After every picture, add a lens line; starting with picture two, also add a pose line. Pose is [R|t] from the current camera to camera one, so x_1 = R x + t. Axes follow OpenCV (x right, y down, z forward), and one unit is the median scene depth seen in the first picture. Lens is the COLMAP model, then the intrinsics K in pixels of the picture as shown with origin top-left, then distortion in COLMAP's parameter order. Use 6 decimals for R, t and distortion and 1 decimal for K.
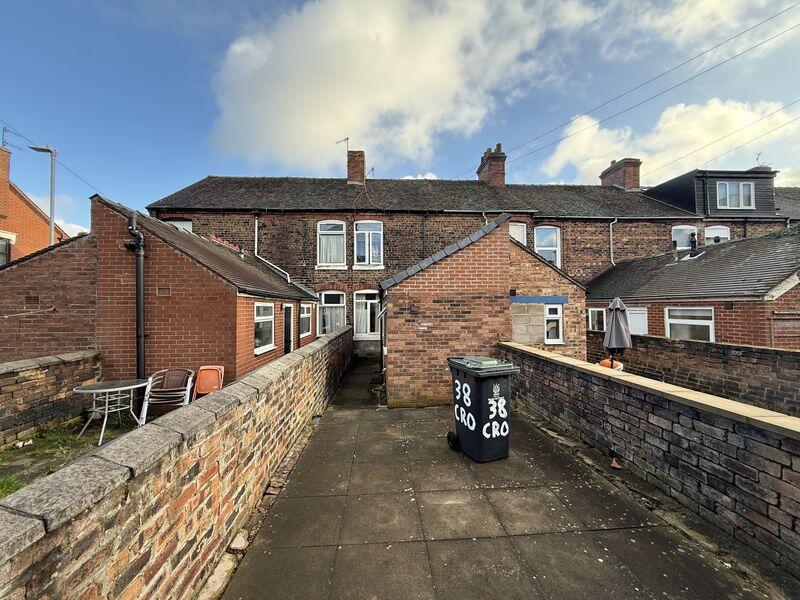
lens RADIAL K [[317.7, 0, 400.0], [0, 317.7, 300.0], [0, 0, 1]] dist [-0.007009, 0.000148]
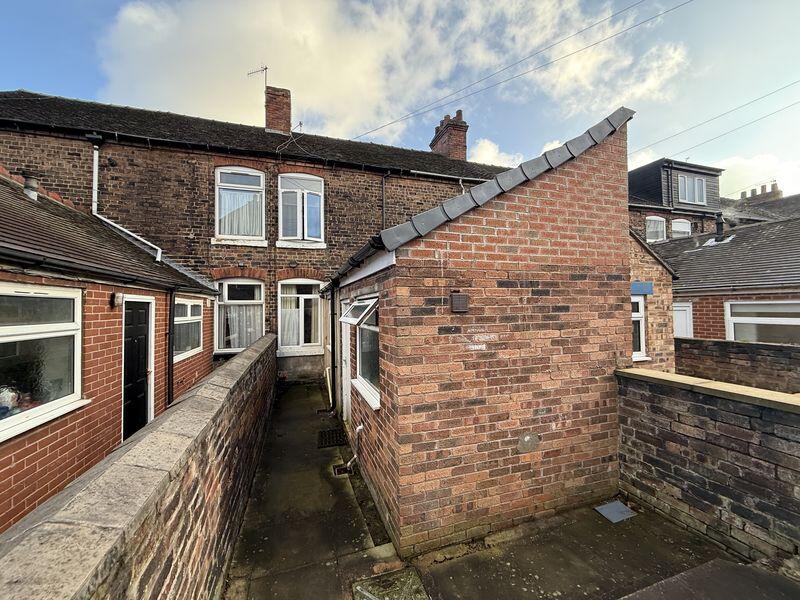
lens RADIAL K [[317.7, 0, 400.0], [0, 317.7, 300.0], [0, 0, 1]] dist [-0.007009, 0.000148]
pose [[0.968175, 0.000224, 0.250274, -0.067494], [0.000560, 0.999995, -0.003059, 0.014292], [-0.250273, 0.003102, 0.968170, 0.316917]]
